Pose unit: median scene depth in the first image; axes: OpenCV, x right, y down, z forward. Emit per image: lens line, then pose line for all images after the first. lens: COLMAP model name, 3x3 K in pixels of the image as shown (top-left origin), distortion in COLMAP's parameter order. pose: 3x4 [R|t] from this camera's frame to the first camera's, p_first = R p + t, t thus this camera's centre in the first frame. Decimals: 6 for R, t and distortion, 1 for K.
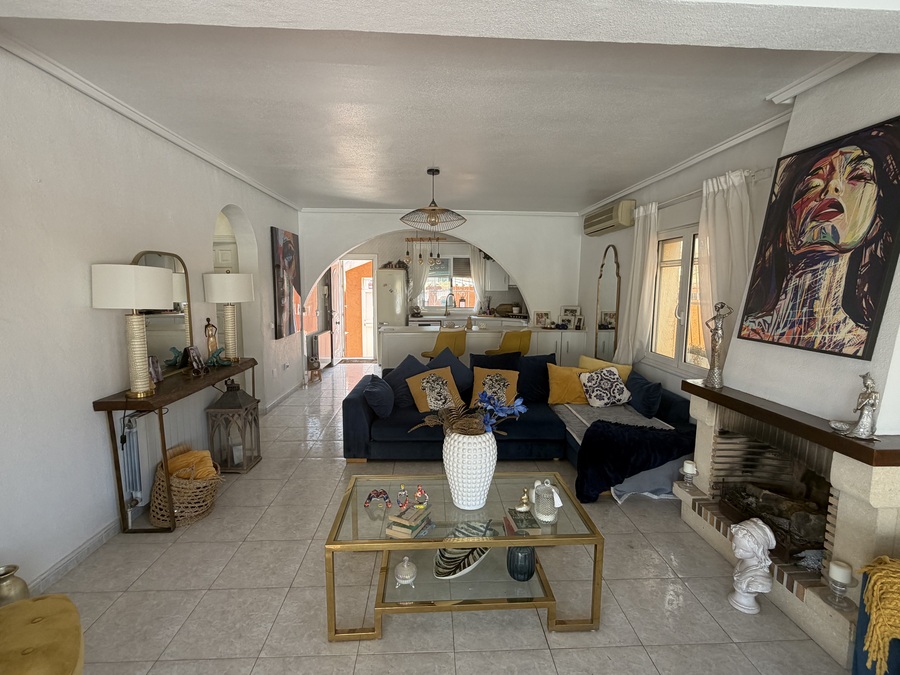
lens RADIAL K [[423.6, 0, 449.6], [0, 423.6, 337.2], [0, 0, 1]] dist [-0.000383, -0.000171]
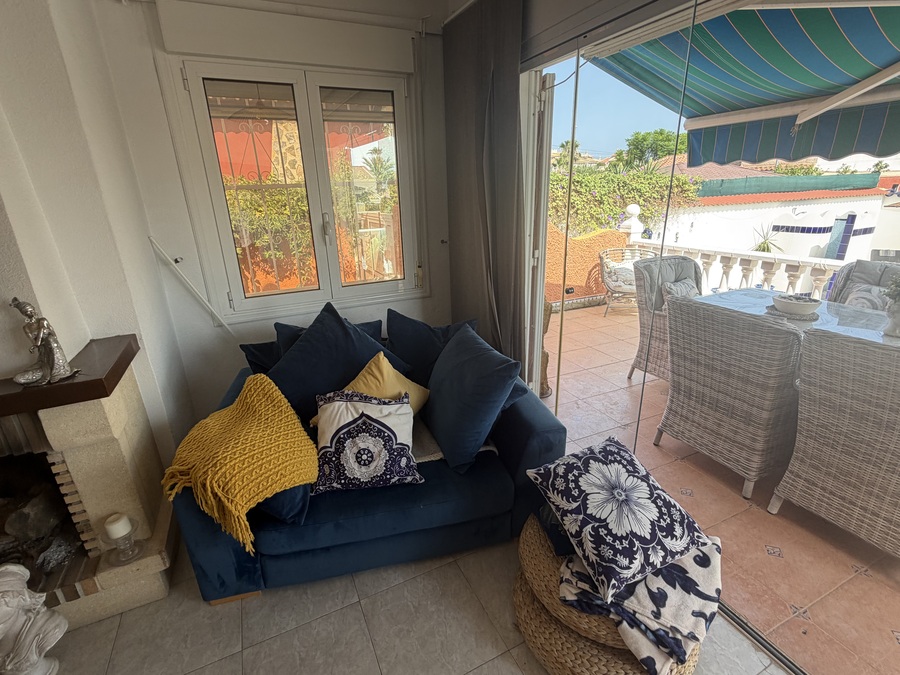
lens RADIAL K [[423.6, 0, 449.2], [0, 423.6, 335.0], [0, 0, 1]] dist [-0.000383, -0.000171]
pose [[-0.384210, -0.295857, 0.874558, 0.022394], [0.141684, 0.917149, 0.372510, -0.025399], [-0.912309, 0.267033, -0.310460, 0.509058]]
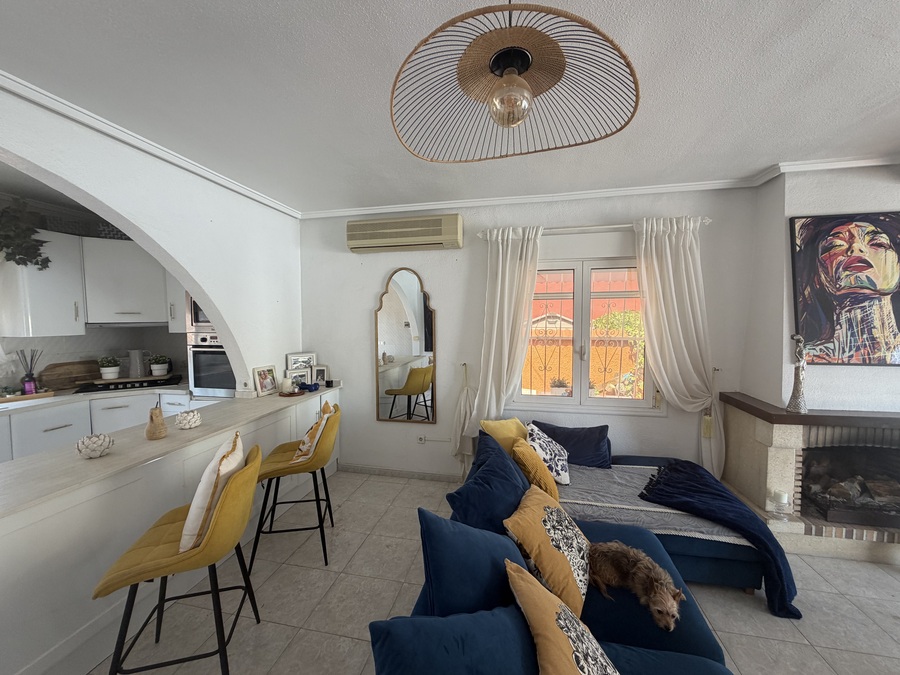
lens RADIAL K [[358.4, 0, 447.1], [0, 358.4, 343.8], [0, 0, 1]] dist [0.003544, 0.000482]
pose [[0.246315, -0.057727, 0.967469, -0.574237], [0.123133, 0.992000, 0.027842, -0.231497], [-0.961336, 0.112270, 0.251452, 1.952211]]
